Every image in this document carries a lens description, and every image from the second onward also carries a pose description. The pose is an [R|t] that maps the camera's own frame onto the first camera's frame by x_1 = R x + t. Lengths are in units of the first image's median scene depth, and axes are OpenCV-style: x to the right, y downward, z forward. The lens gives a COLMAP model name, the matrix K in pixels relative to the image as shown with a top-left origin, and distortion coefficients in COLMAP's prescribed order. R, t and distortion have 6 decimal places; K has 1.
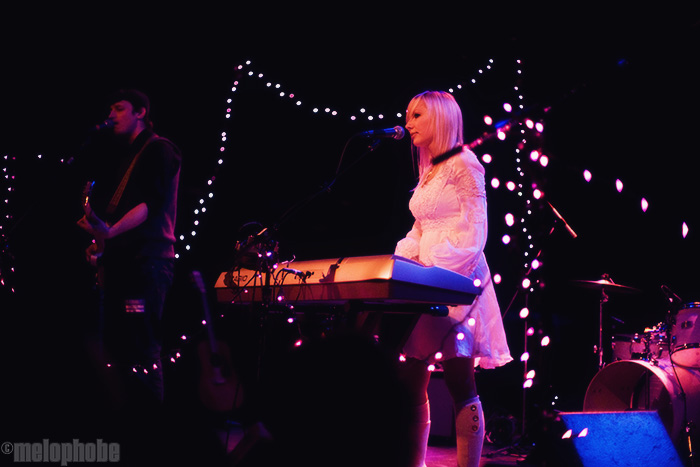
lens RADIAL K [[1025.7, 0, 355.3], [0, 1025.7, 232.5], [0, 0, 1]] dist [-0.081304, 0.000000]
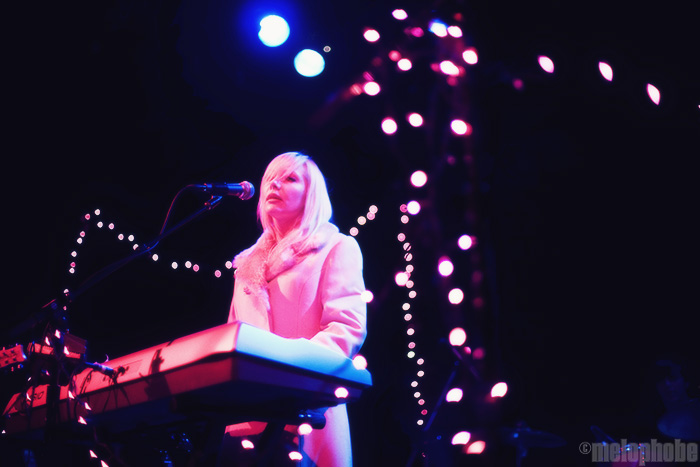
lens RADIAL K [[1025.7, 0, 344.1], [0, 1025.7, 236.0], [0, 0, 1]] dist [-0.081304, 0.000000]
pose [[0.994571, -0.010944, 0.103479, 0.022937], [0.032742, 0.976855, -0.211384, 0.071140], [-0.098770, 0.213625, 0.971910, 0.210567]]
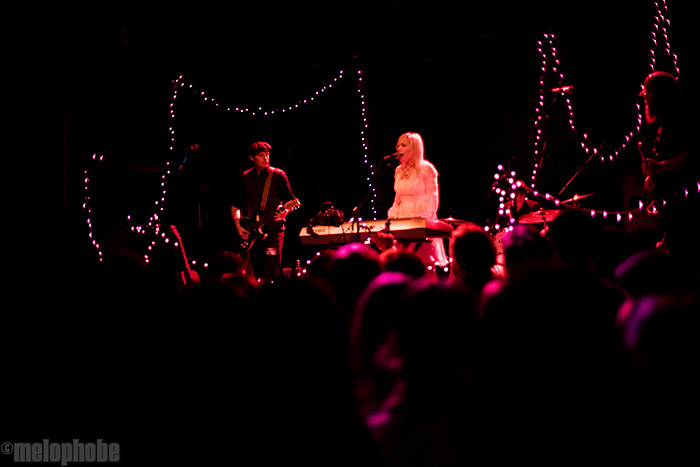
lens RADIAL K [[1025.7, 0, 350.7], [0, 1025.7, 232.5], [0, 0, 1]] dist [-0.081304, 0.000000]
pose [[0.952291, -0.058515, 0.299528, -0.500591], [0.037581, 0.996461, 0.075185, -0.075661], [-0.302868, -0.060341, 0.951120, -0.689776]]
